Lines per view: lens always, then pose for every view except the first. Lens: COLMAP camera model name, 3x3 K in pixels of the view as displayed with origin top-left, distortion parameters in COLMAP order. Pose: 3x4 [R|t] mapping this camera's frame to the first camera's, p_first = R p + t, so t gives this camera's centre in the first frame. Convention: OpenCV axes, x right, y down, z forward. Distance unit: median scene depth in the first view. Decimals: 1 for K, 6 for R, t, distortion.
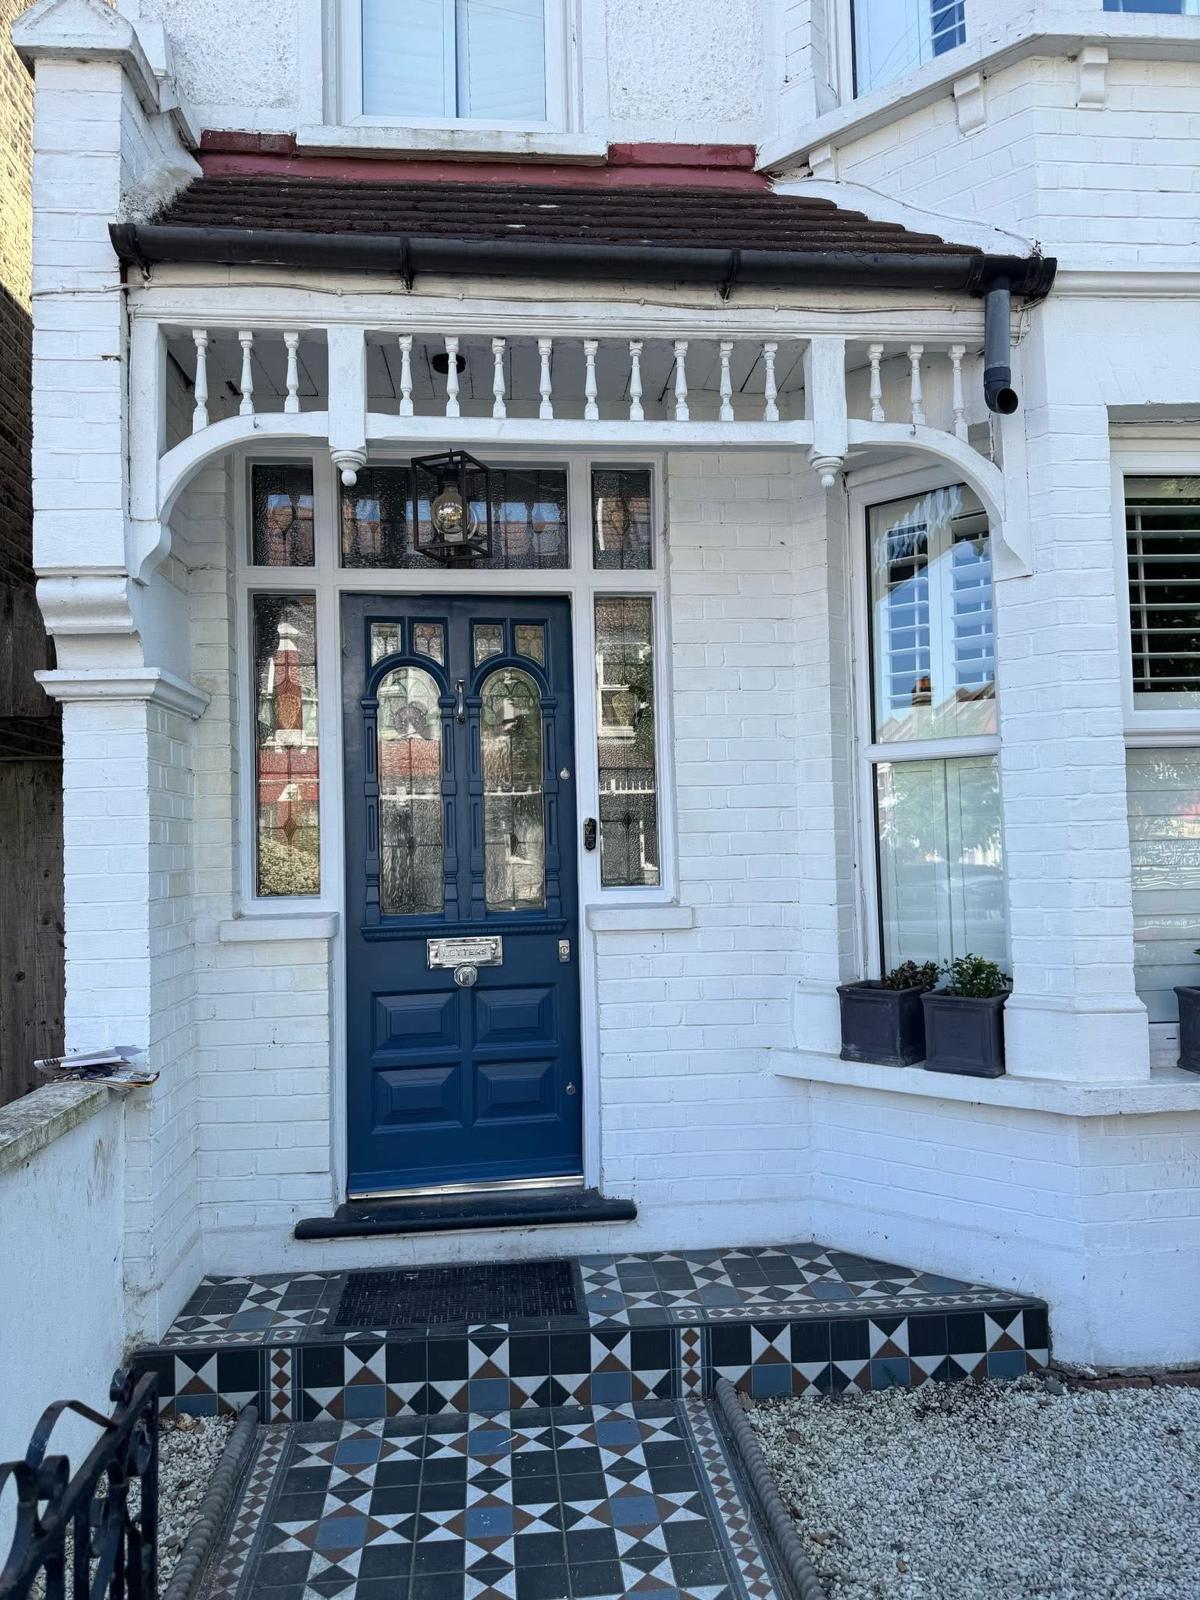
lens RADIAL K [[1148.3, 0, 588.8], [0, 1148.3, 801.7], [0, 0, 1]] dist [0.171844, -0.339616]
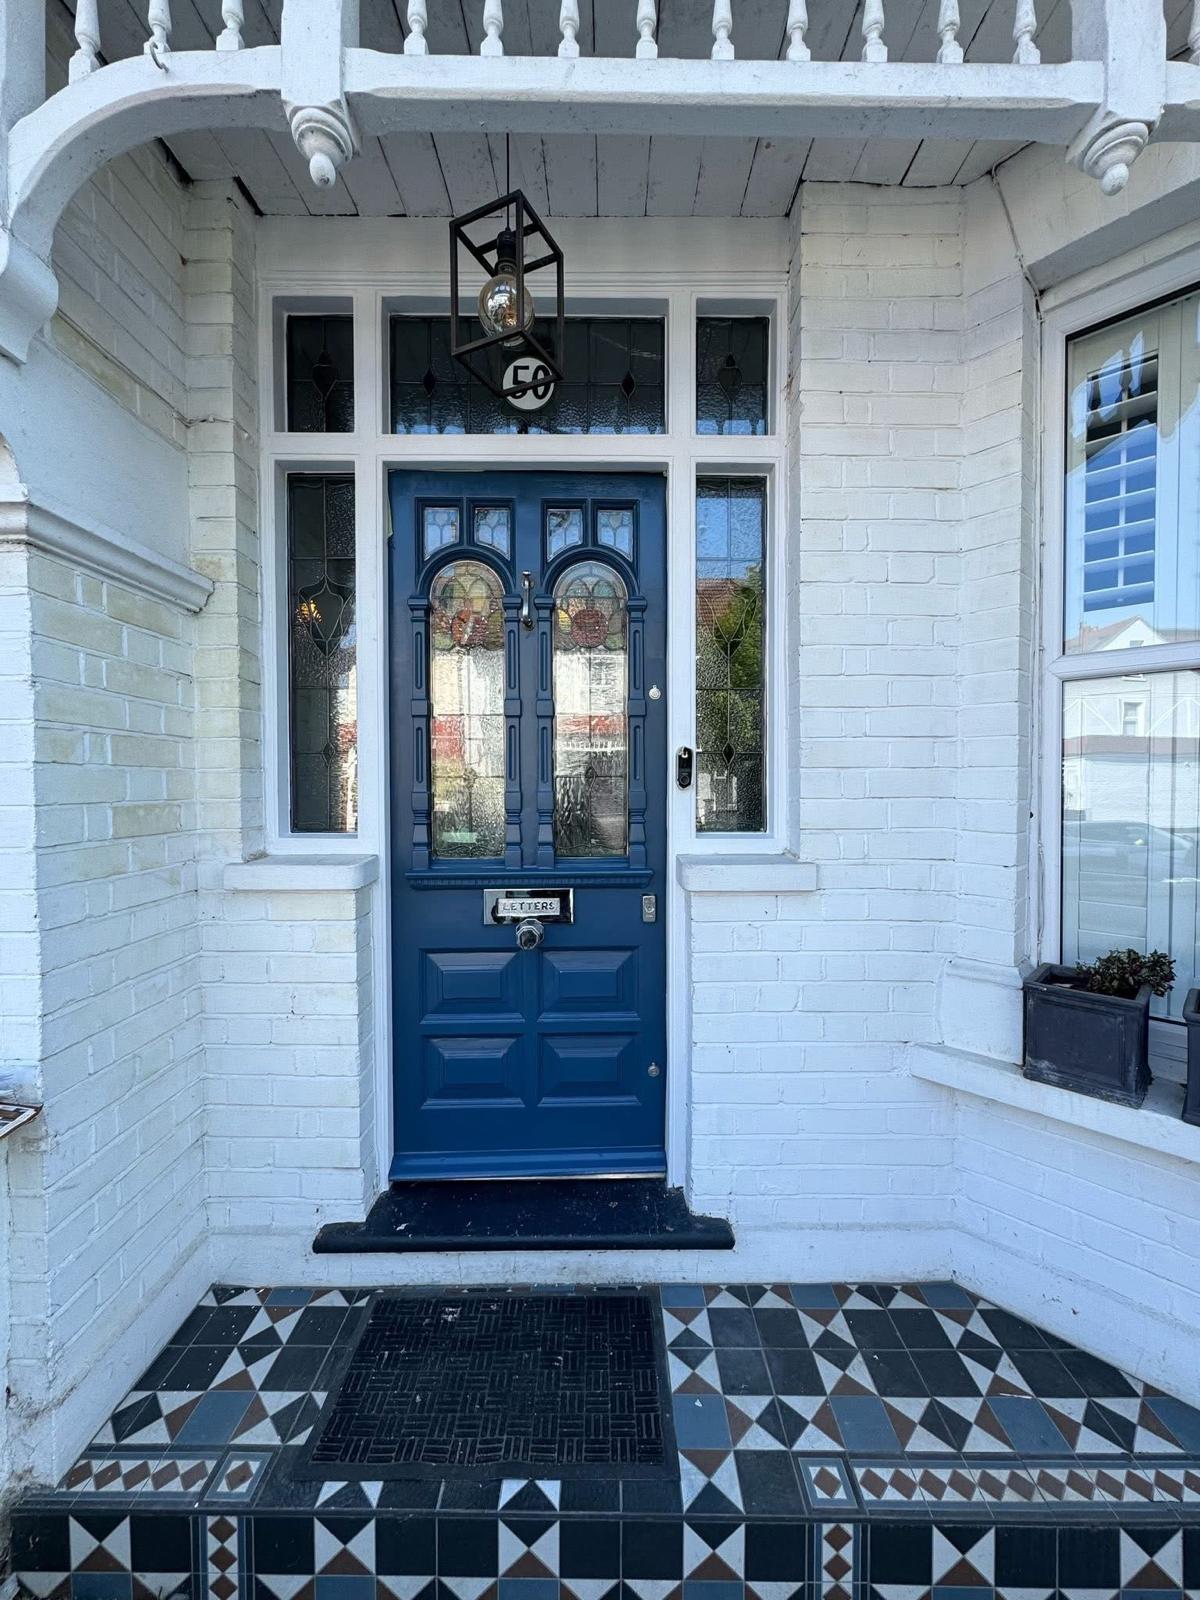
lens RADIAL K [[639.0, 0, 598.2], [0, 639.0, 801.1], [0, 0, 1]] dist [-0.001867, -0.000123]
pose [[0.996361, 0.023614, -0.081892, -0.022856], [-0.018133, 0.997585, 0.067042, 0.023973], [0.083277, -0.065314, 0.994384, 0.575143]]
